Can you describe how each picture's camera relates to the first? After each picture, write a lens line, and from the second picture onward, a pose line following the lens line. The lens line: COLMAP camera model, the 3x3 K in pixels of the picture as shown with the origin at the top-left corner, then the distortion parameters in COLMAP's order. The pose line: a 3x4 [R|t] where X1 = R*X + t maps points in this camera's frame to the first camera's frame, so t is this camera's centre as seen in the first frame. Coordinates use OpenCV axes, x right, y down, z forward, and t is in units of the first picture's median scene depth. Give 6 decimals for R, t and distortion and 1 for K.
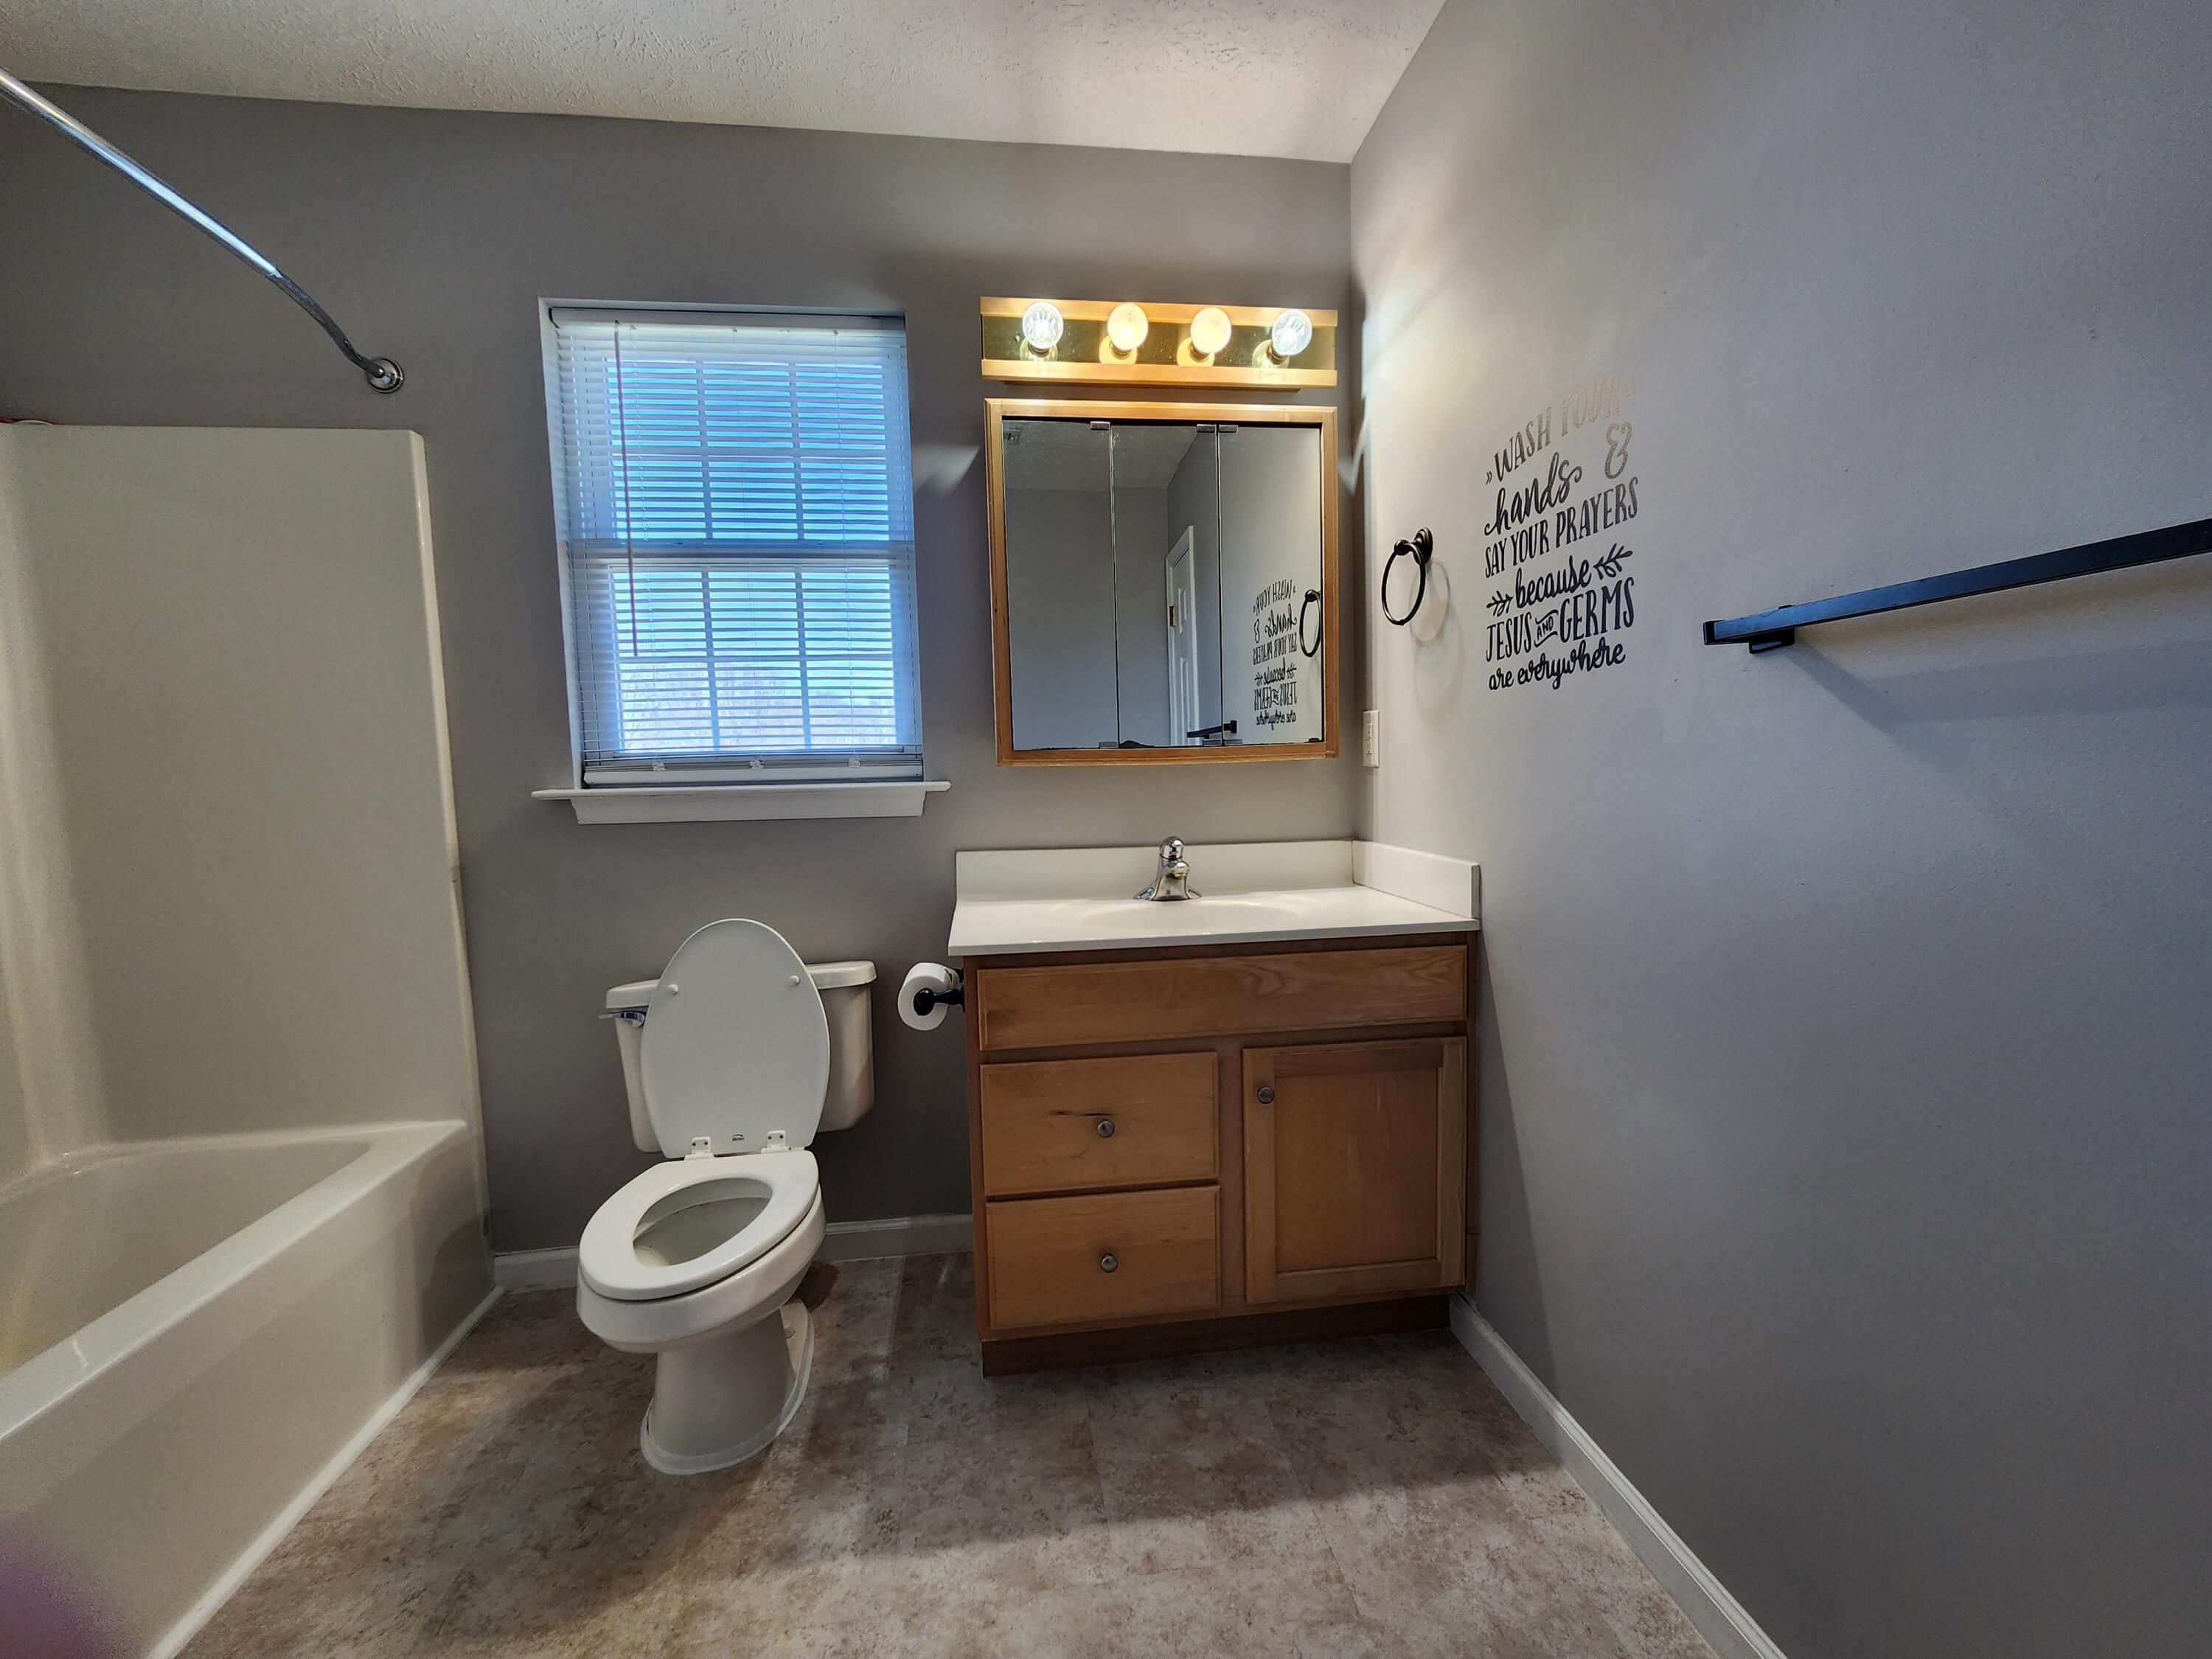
lens RADIAL K [[899.2, 0, 1082.2], [0, 899.2, 844.2], [0, 0, 1]] dist [0.010140, 0.000114]
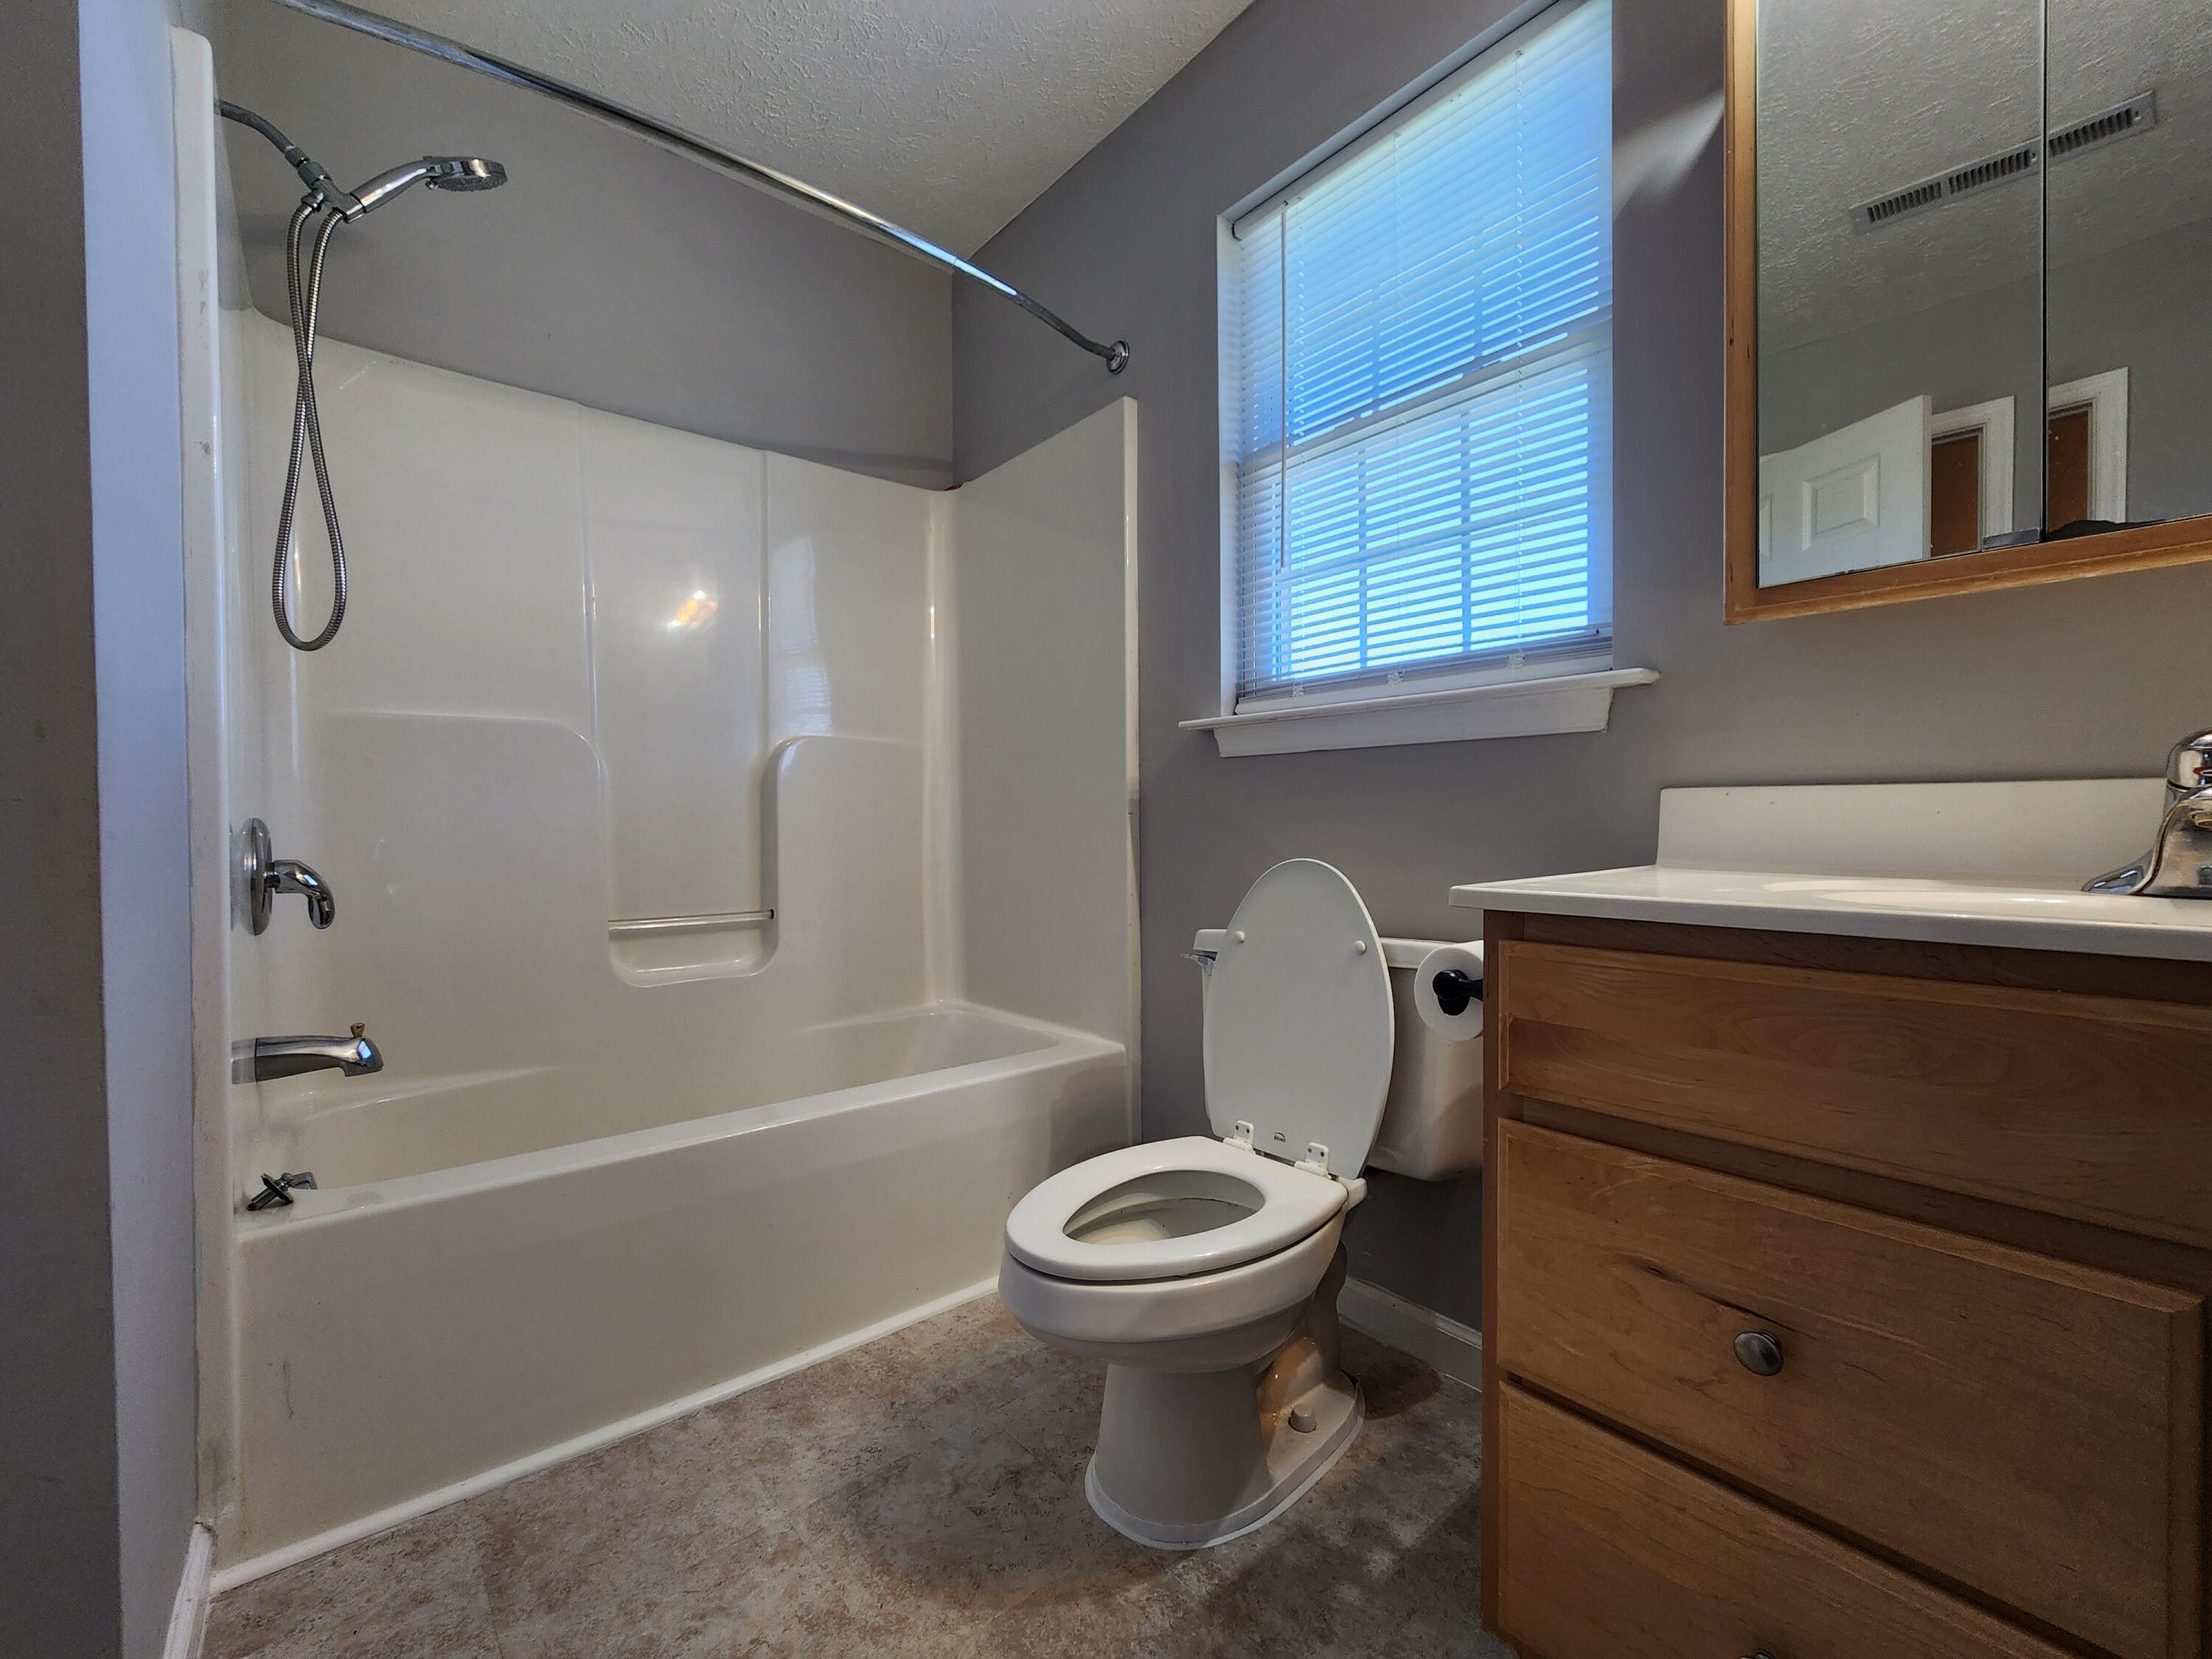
lens RADIAL K [[907.2, 0, 1106.5], [0, 907.2, 833.6], [0, 0, 1]] dist [-0.001775, -0.000298]
pose [[0.564379, 0.034001, -0.824815, 0.173344], [-0.077001, 0.996964, -0.011591, 0.087146], [0.821917, 0.070053, 0.565283, 0.426361]]
